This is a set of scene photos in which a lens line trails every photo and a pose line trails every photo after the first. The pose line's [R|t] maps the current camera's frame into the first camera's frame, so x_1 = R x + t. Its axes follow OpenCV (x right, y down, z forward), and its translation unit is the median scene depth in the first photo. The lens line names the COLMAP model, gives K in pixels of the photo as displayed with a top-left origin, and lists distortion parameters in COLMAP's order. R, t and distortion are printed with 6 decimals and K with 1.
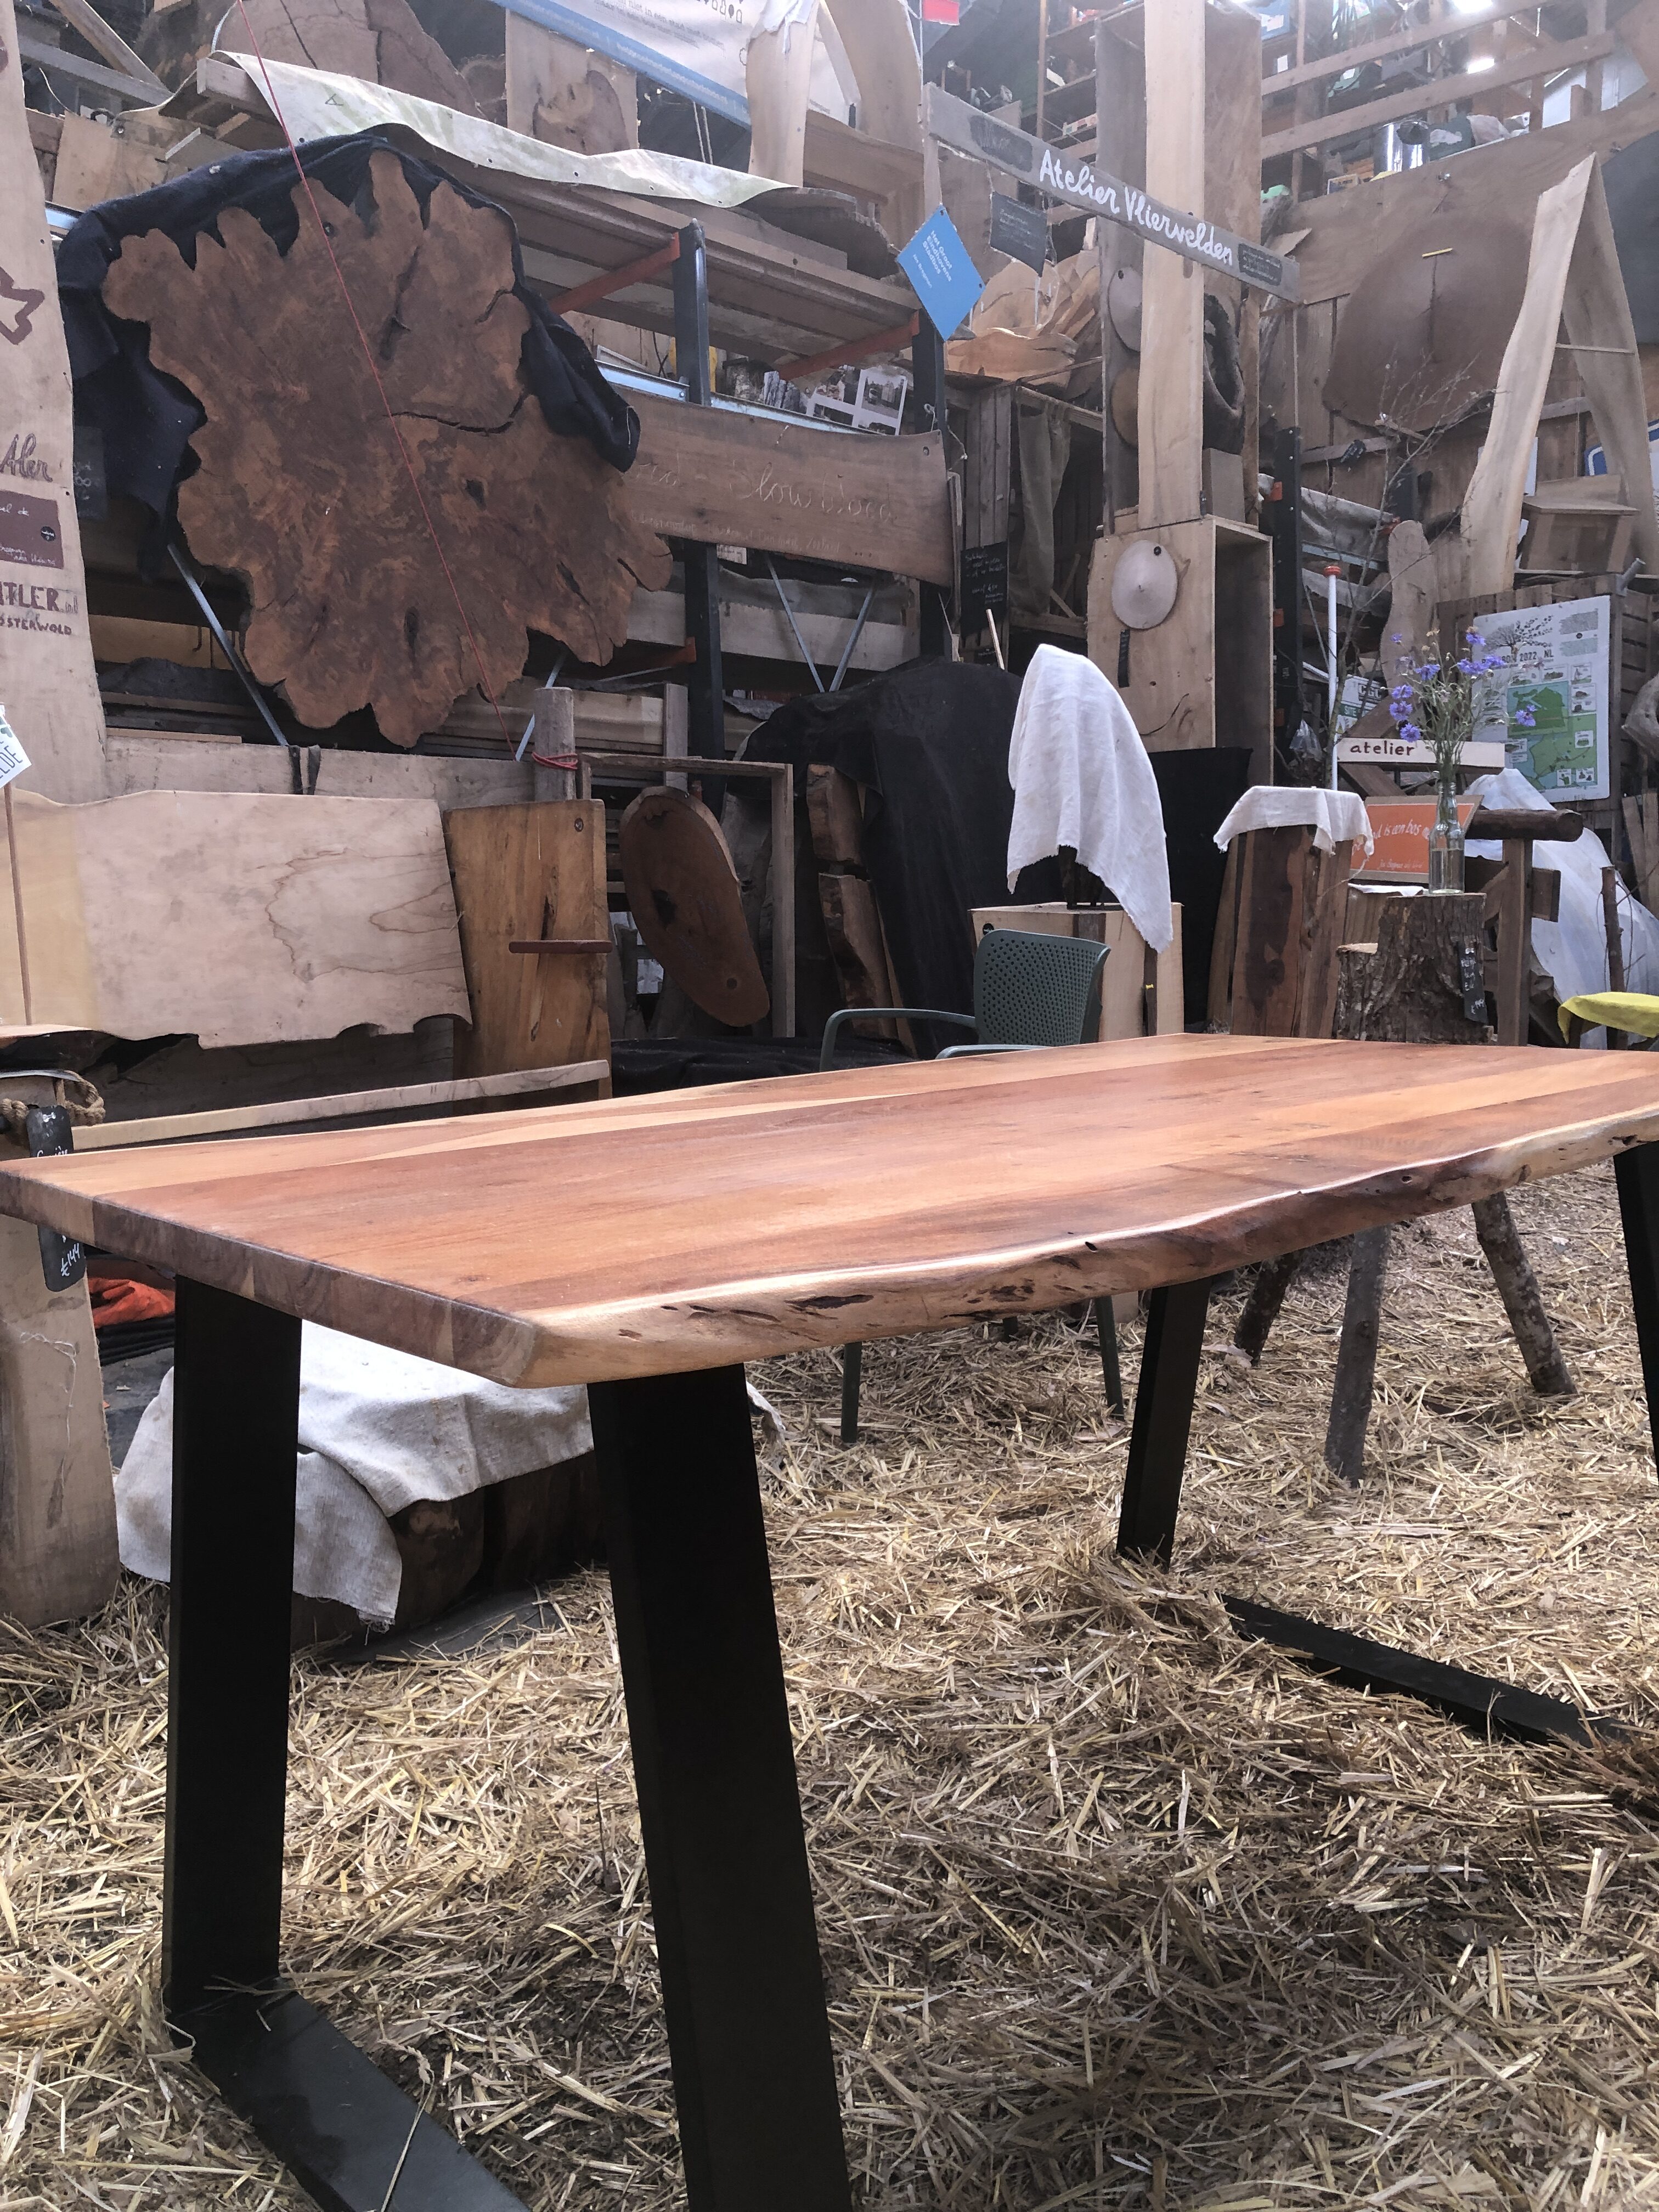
lens RADIAL K [[1807.9, 0, 817.6], [0, 1807.9, 1085.7], [0, 0, 1]] dist [0.024836, -0.037779]
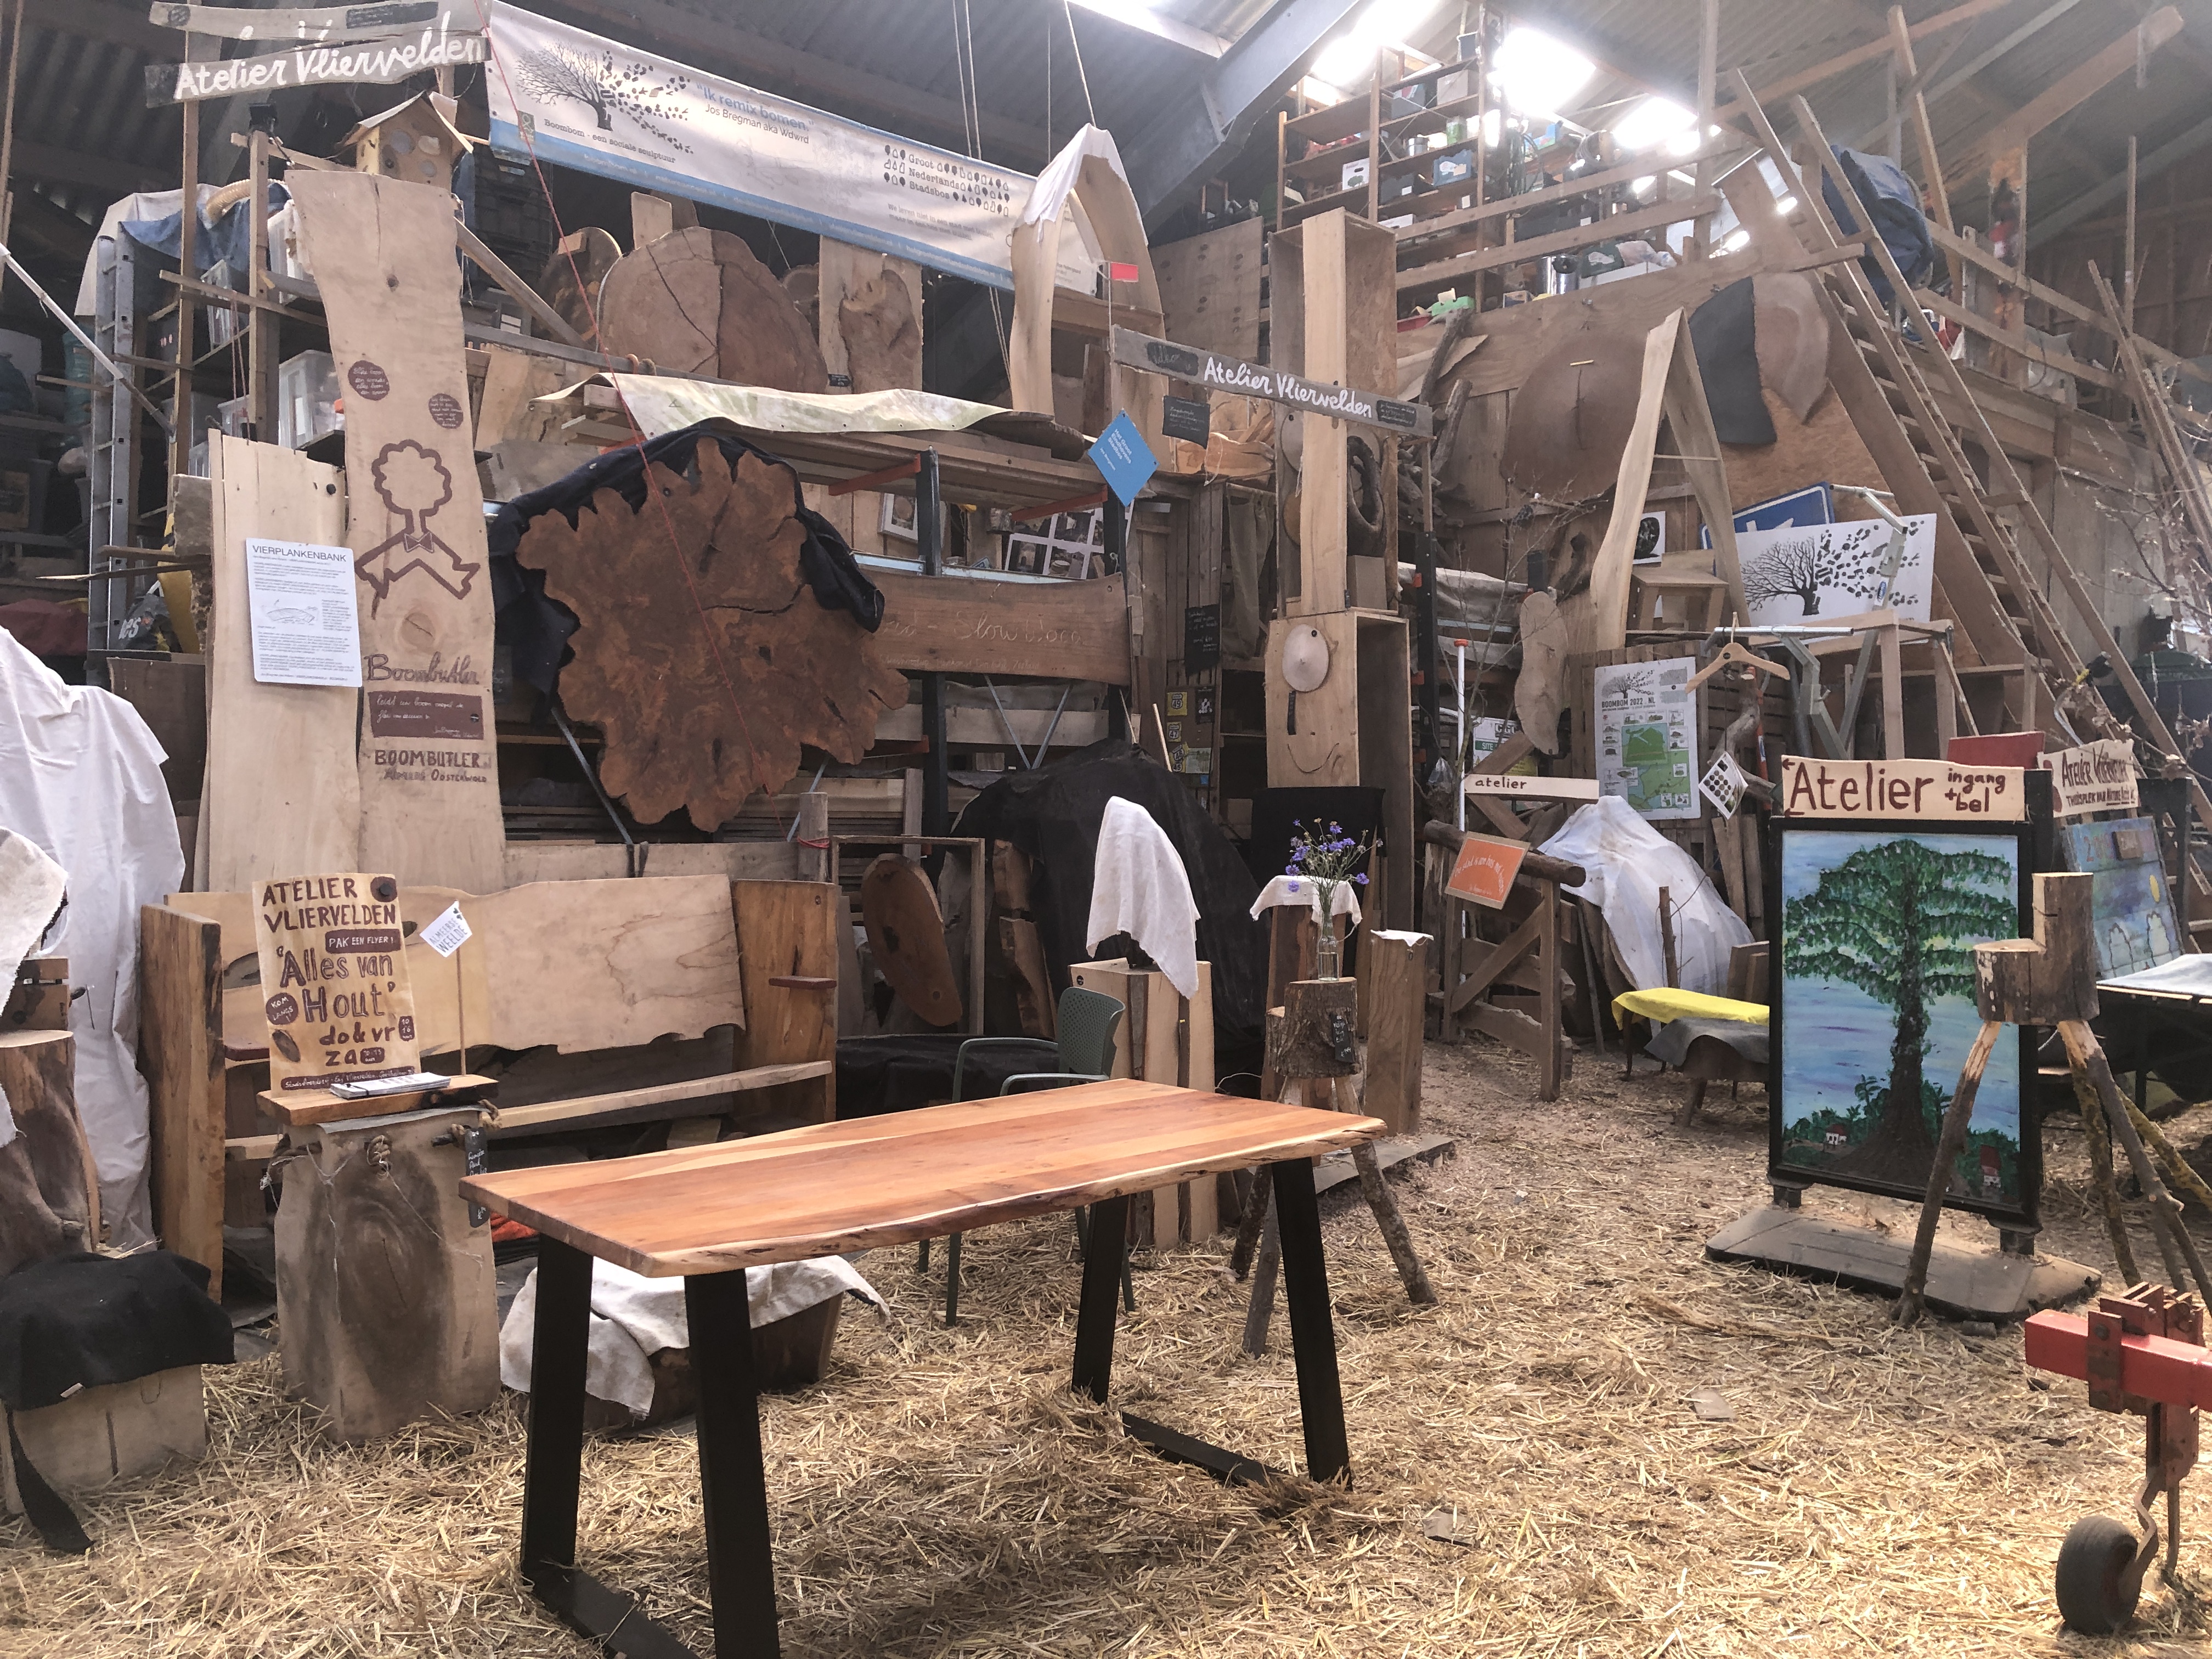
lens RADIAL K [[1807.9, 0, 1109.1], [0, 1807.9, 801.8], [0, 0, 1]] dist [0.024836, -0.037779]
pose [[0.999309, 0.005915, -0.036700, 0.157344], [-0.009759, 0.994374, -0.105471, -0.069883], [0.035870, 0.105756, 0.993745, -0.463106]]
